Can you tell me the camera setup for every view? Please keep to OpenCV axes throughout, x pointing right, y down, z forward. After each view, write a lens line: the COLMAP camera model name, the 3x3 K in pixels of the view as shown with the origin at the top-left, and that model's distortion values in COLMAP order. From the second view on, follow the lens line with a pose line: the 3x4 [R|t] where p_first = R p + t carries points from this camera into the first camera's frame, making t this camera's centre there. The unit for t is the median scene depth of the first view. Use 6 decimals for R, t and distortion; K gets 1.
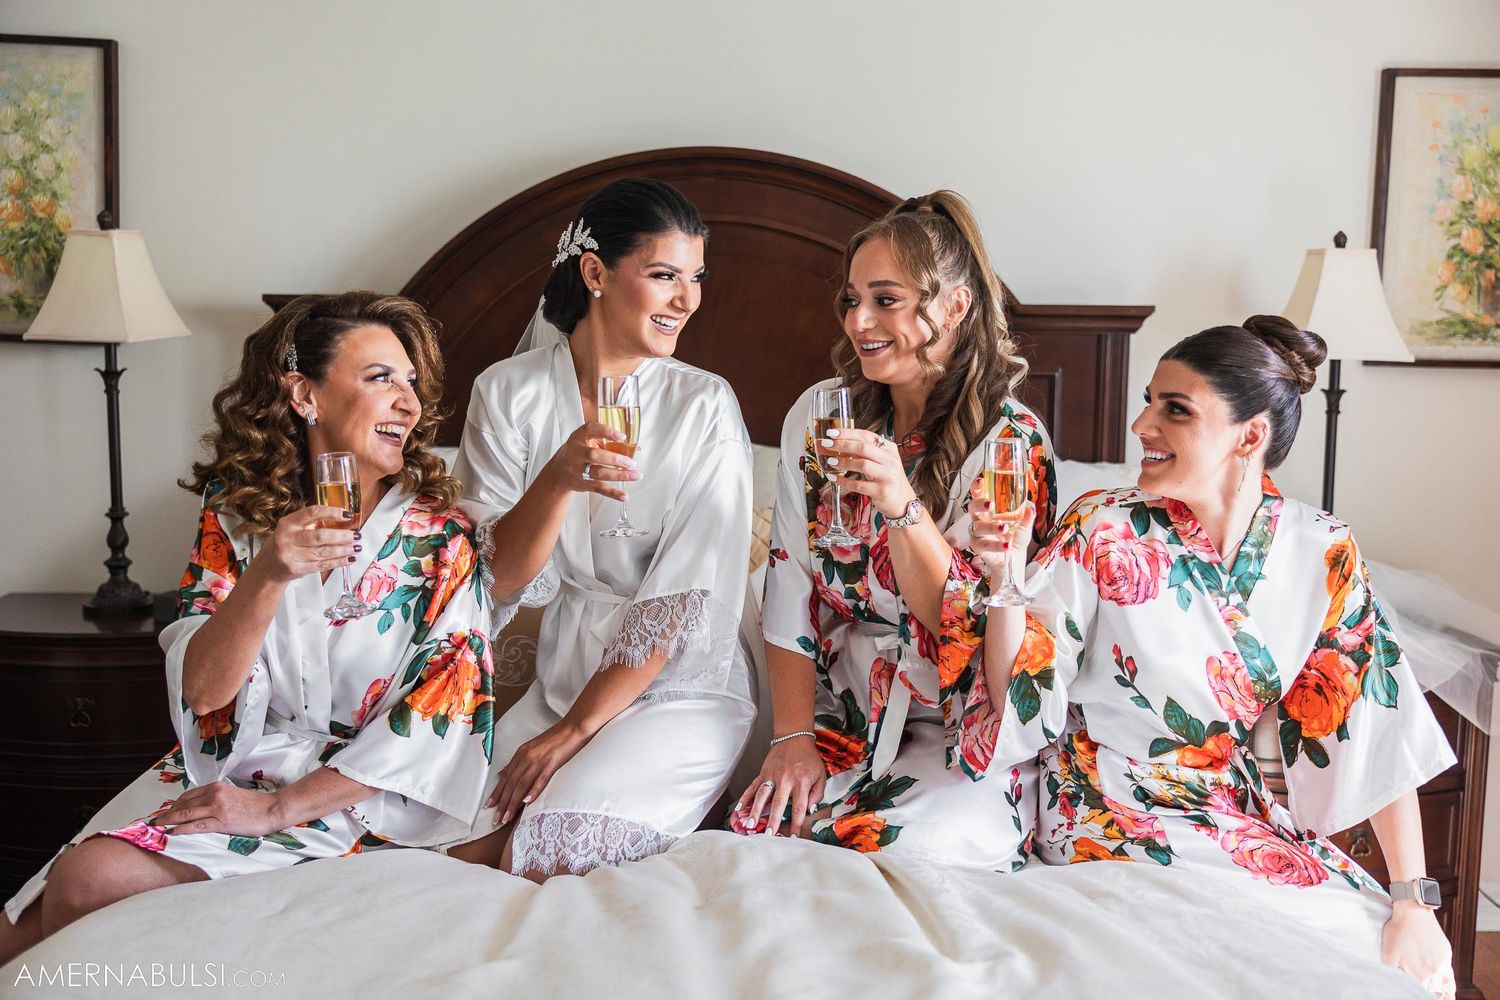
lens RADIAL K [[1624.7, 0, 755.9], [0, 1624.7, 497.7], [0, 0, 1]] dist [-0.025610, 0.000000]
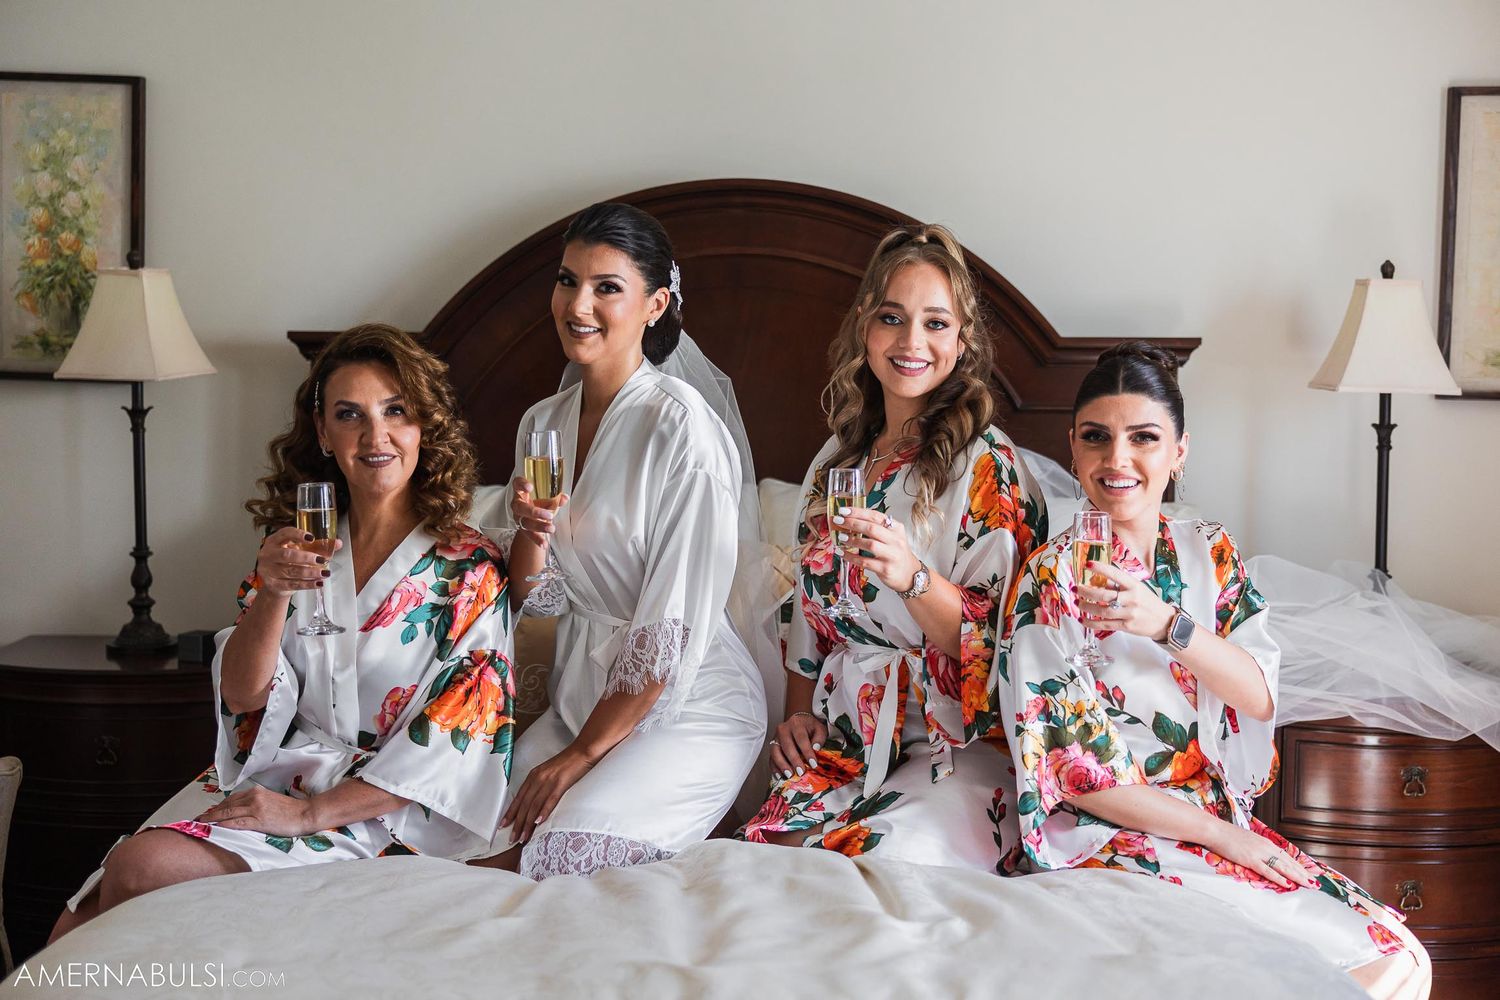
lens RADIAL K [[2171.0, 0, 747.1], [0, 2171.0, 500.2], [0, 0, 1]] dist [-0.037303, 0.000000]
pose [[0.997743, -0.000521, -0.067151, 0.087226], [-0.001735, 0.999436, -0.033533, 0.028944], [0.067131, 0.033574, 0.997179, -0.403421]]
